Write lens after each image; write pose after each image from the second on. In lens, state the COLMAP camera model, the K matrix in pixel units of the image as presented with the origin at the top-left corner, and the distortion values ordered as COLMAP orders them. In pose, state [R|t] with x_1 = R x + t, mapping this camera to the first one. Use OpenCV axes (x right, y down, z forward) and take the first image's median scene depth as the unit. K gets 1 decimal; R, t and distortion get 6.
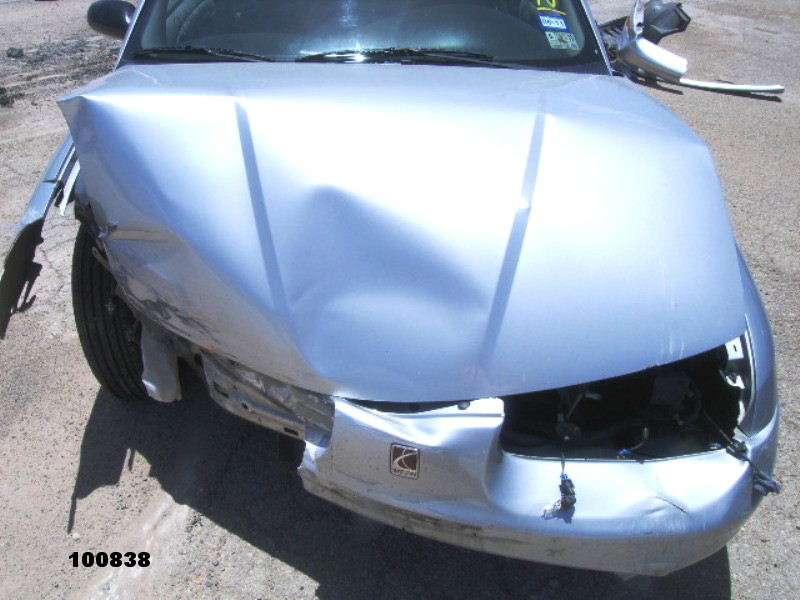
lens RADIAL K [[653.5, 0, 400.0], [0, 653.5, 300.0], [0, 0, 1]] dist [-0.083750, 0.015106]
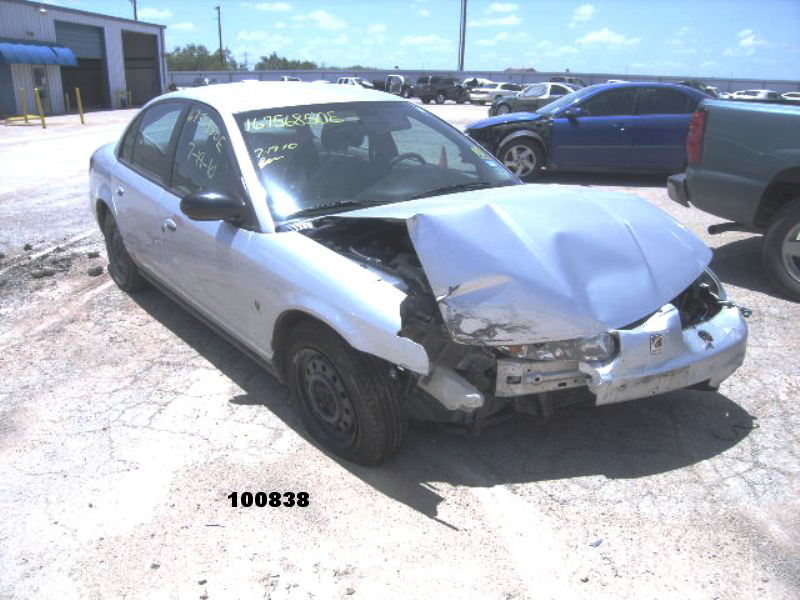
lens RADIAL K [[653.5, 0, 400.0], [0, 653.5, 300.0], [0, 0, 1]] dist [-0.083750, 0.015106]
pose [[0.779446, -0.230609, 0.582480, -1.233637], [0.389254, 0.906796, -0.161872, 0.100511], [-0.490862, 0.352904, 0.796564, -0.167391]]
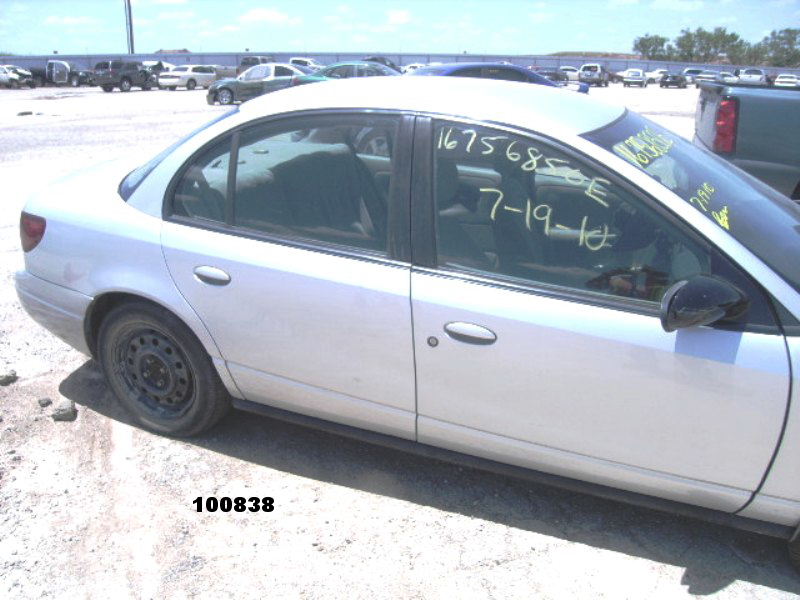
lens RADIAL K [[653.5, 0, 400.0], [0, 653.5, 300.0], [0, 0, 1]] dist [-0.083750, 0.015106]
pose [[0.373378, -0.355550, 0.856839, -1.585426], [0.561404, 0.821906, 0.096416, -0.929529], [-0.738522, 0.445033, 0.506489, 1.150636]]
